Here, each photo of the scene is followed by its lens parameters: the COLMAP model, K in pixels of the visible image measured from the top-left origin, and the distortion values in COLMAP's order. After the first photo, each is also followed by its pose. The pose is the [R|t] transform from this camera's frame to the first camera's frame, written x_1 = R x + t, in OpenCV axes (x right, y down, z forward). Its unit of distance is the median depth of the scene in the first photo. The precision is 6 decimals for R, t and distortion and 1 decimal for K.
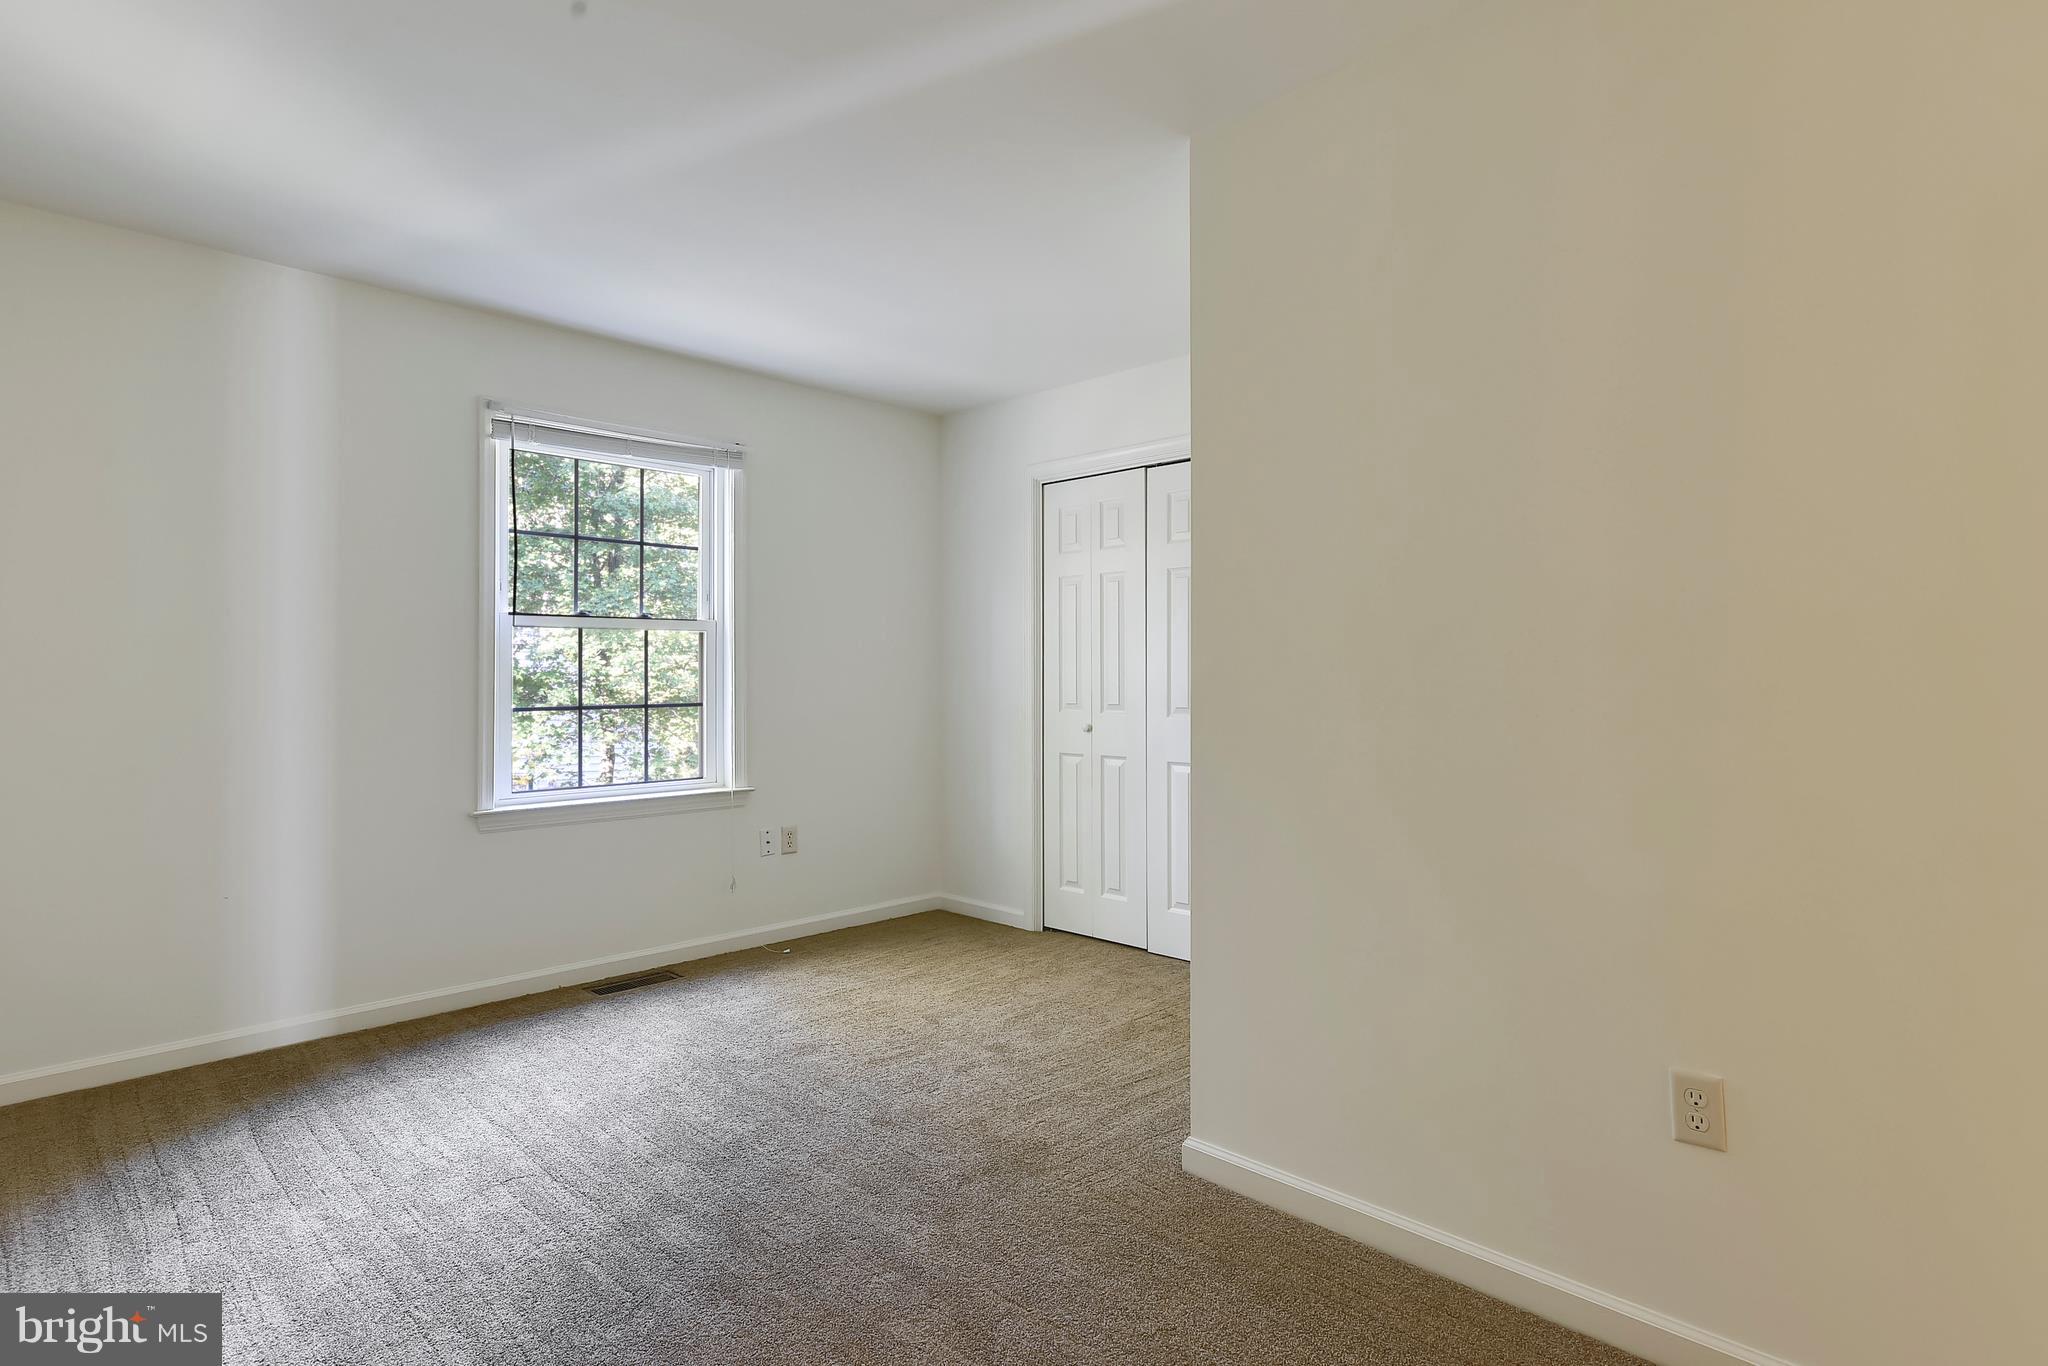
lens RADIAL K [[997.5, 0, 1024.0], [0, 997.5, 683.0], [0, 0, 1]] dist [0.000598, 0.000026]
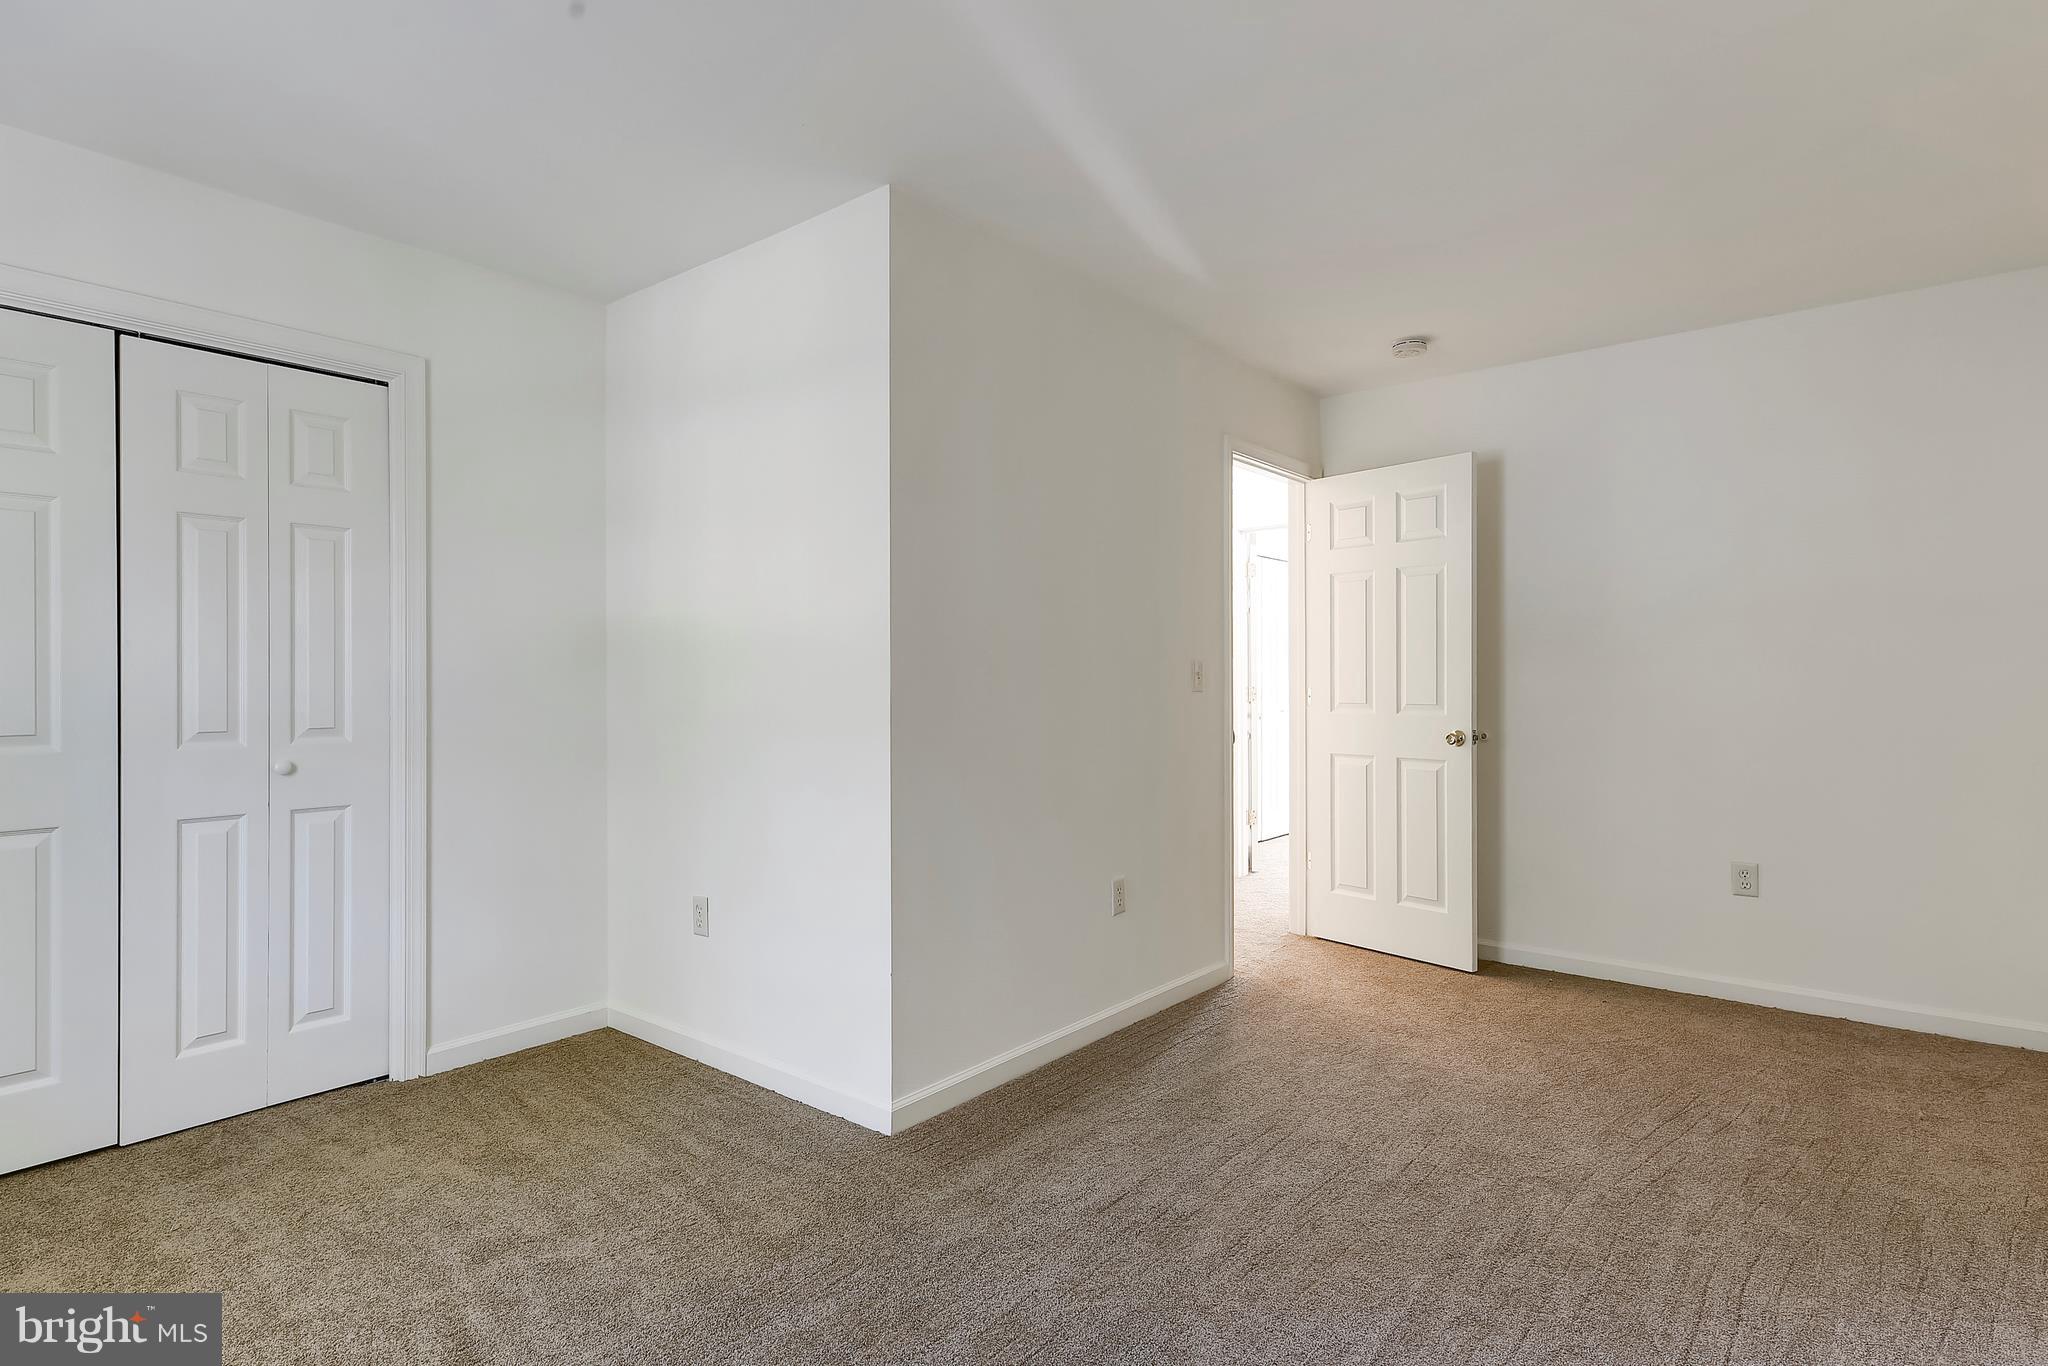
lens RADIAL K [[1051.9, 0, 1024.0], [0, 1051.9, 683.0], [0, 0, 1]] dist [-0.002042, -0.000071]
pose [[-0.085431, 0.000409, 0.996344, -0.764705], [0.007640, 0.999971, 0.000244, -0.004451], [-0.996315, 0.007633, -0.085432, 0.727331]]
